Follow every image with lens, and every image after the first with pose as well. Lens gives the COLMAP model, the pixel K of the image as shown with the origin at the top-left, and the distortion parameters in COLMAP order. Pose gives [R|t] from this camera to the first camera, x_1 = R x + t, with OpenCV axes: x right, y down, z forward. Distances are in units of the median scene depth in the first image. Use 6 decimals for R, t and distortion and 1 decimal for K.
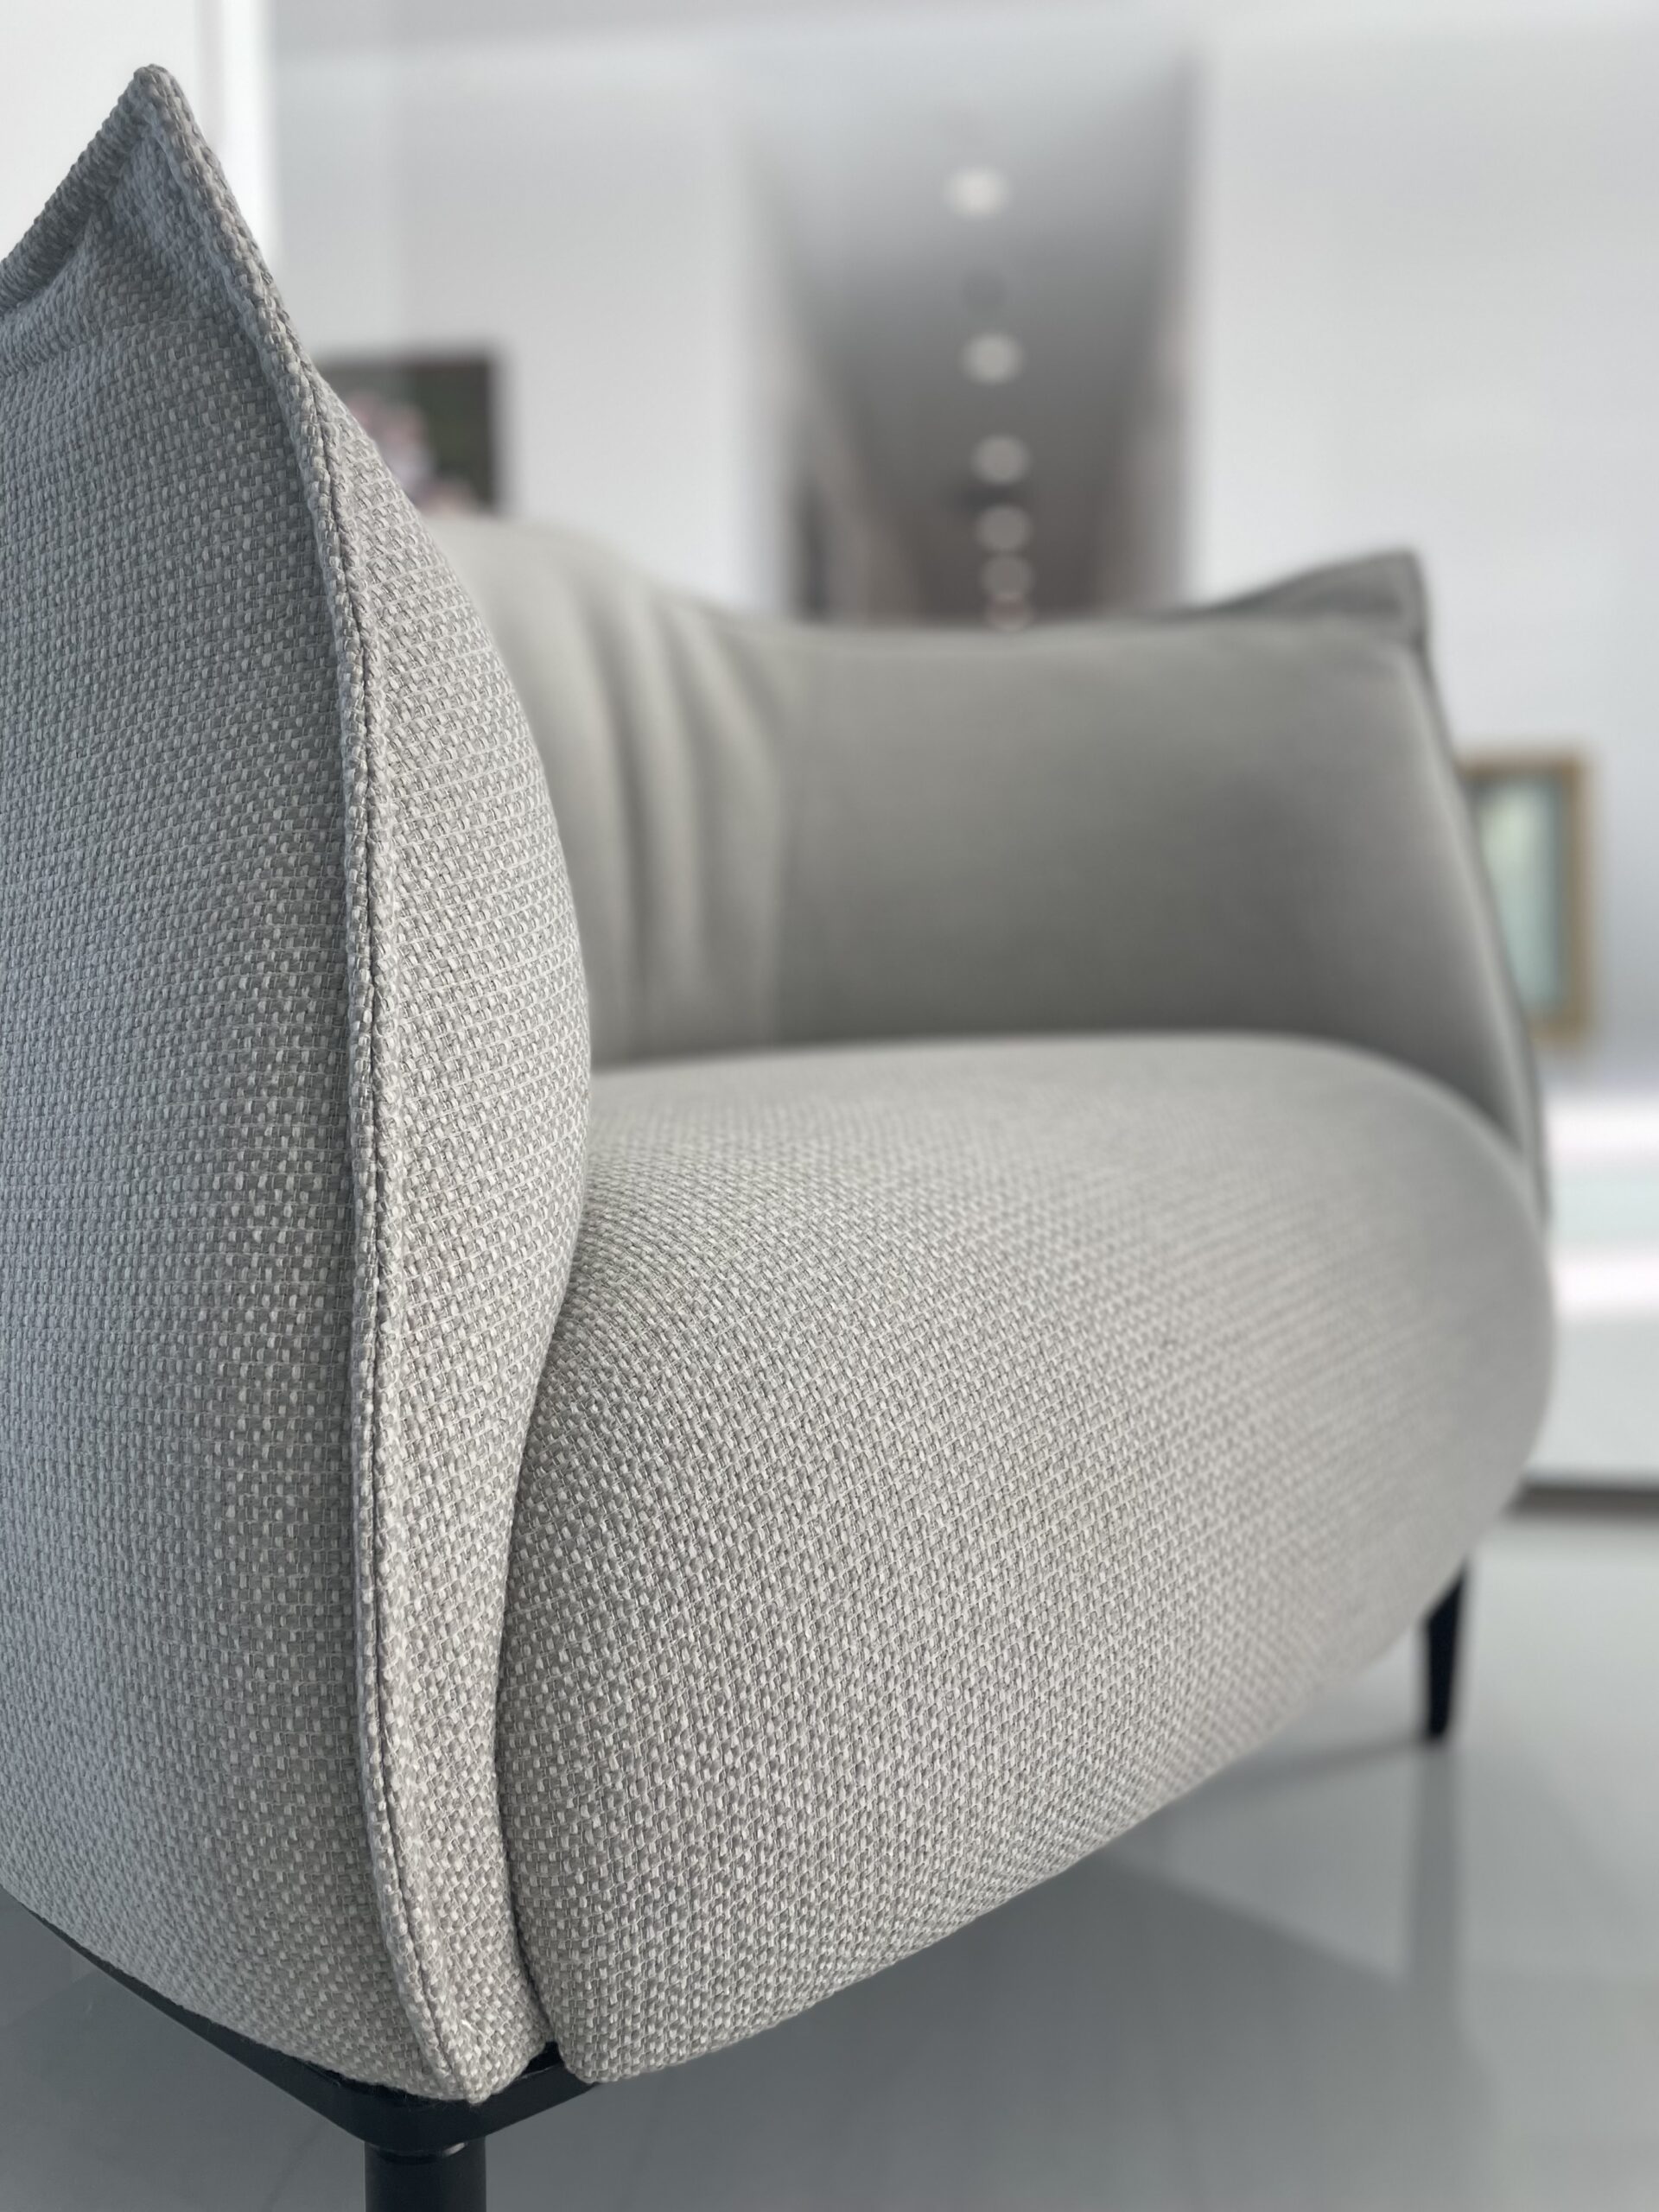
lens RADIAL K [[1667.3, 0, 852.3], [0, 1667.3, 1124.8], [0, 0, 1]] dist [0.057290, -0.082908]
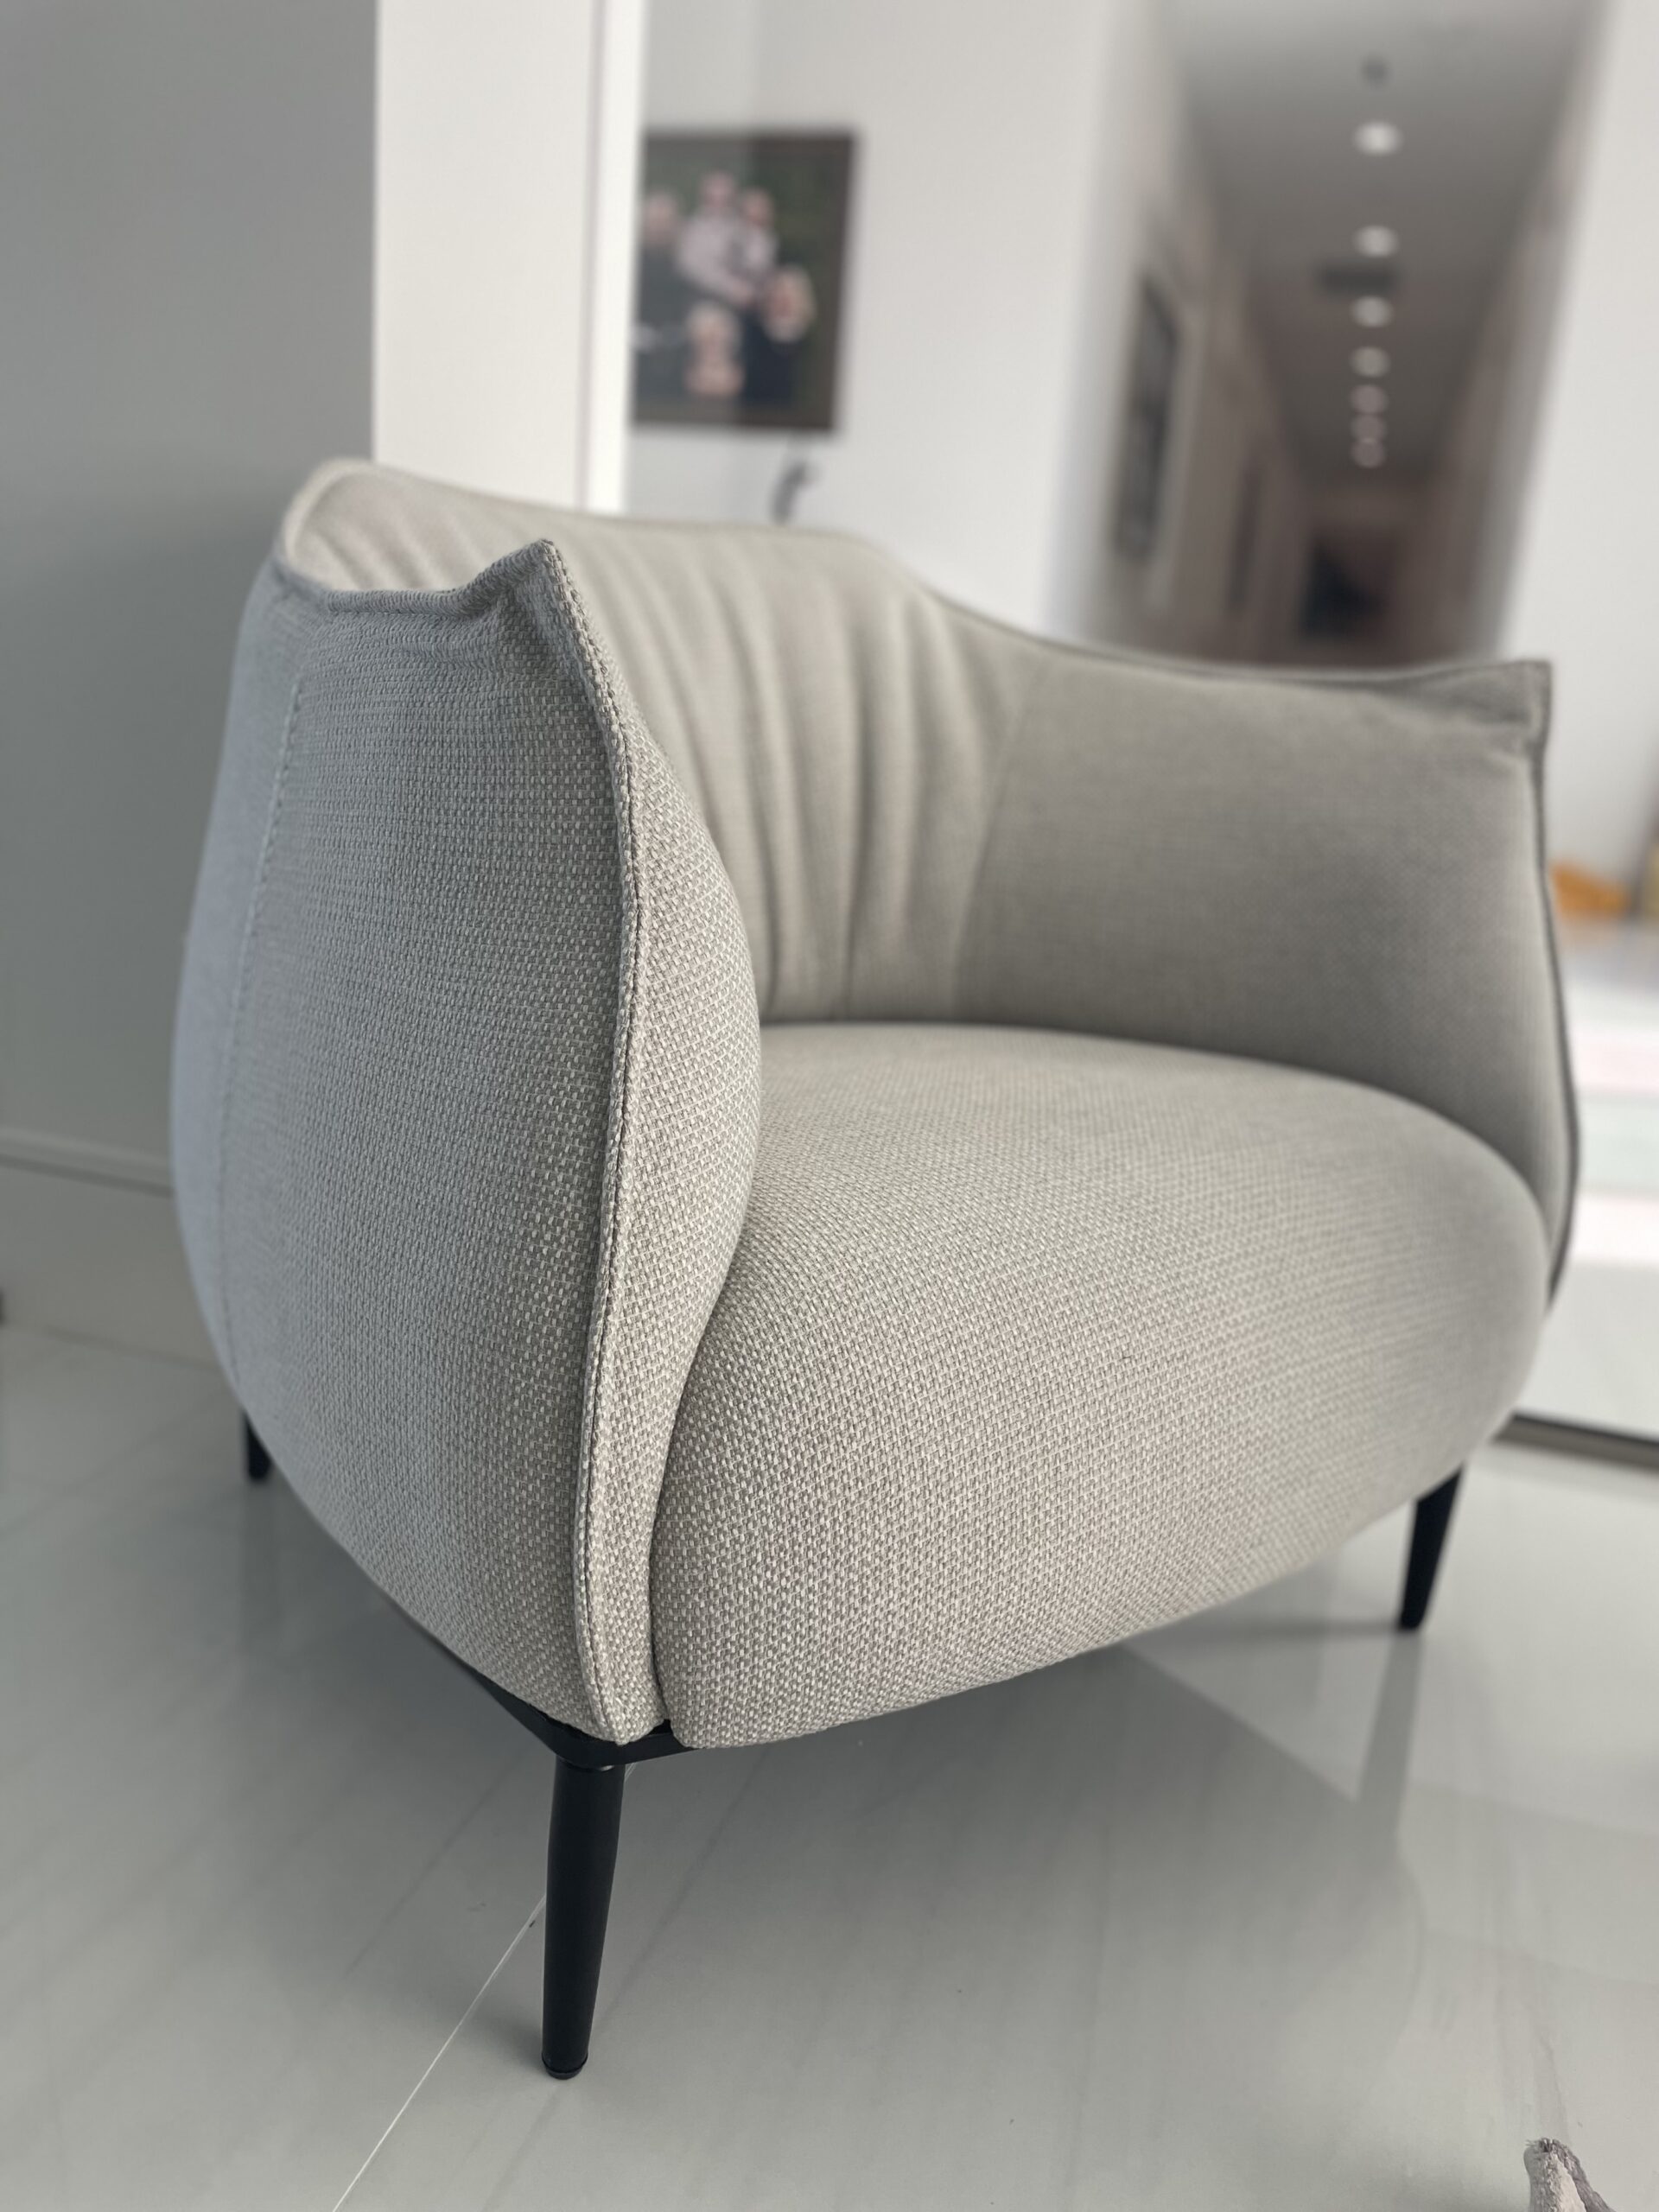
lens RADIAL K [[1667.3, 0, 848.9], [0, 1667.3, 1110.6], [0, 0, 1]] dist [0.057290, -0.082908]
pose [[0.979415, 0.136250, -0.148939, 0.175967], [-0.115532, 0.983404, 0.139891, -0.329139], [0.165528, -0.119804, 0.978901, -0.574020]]
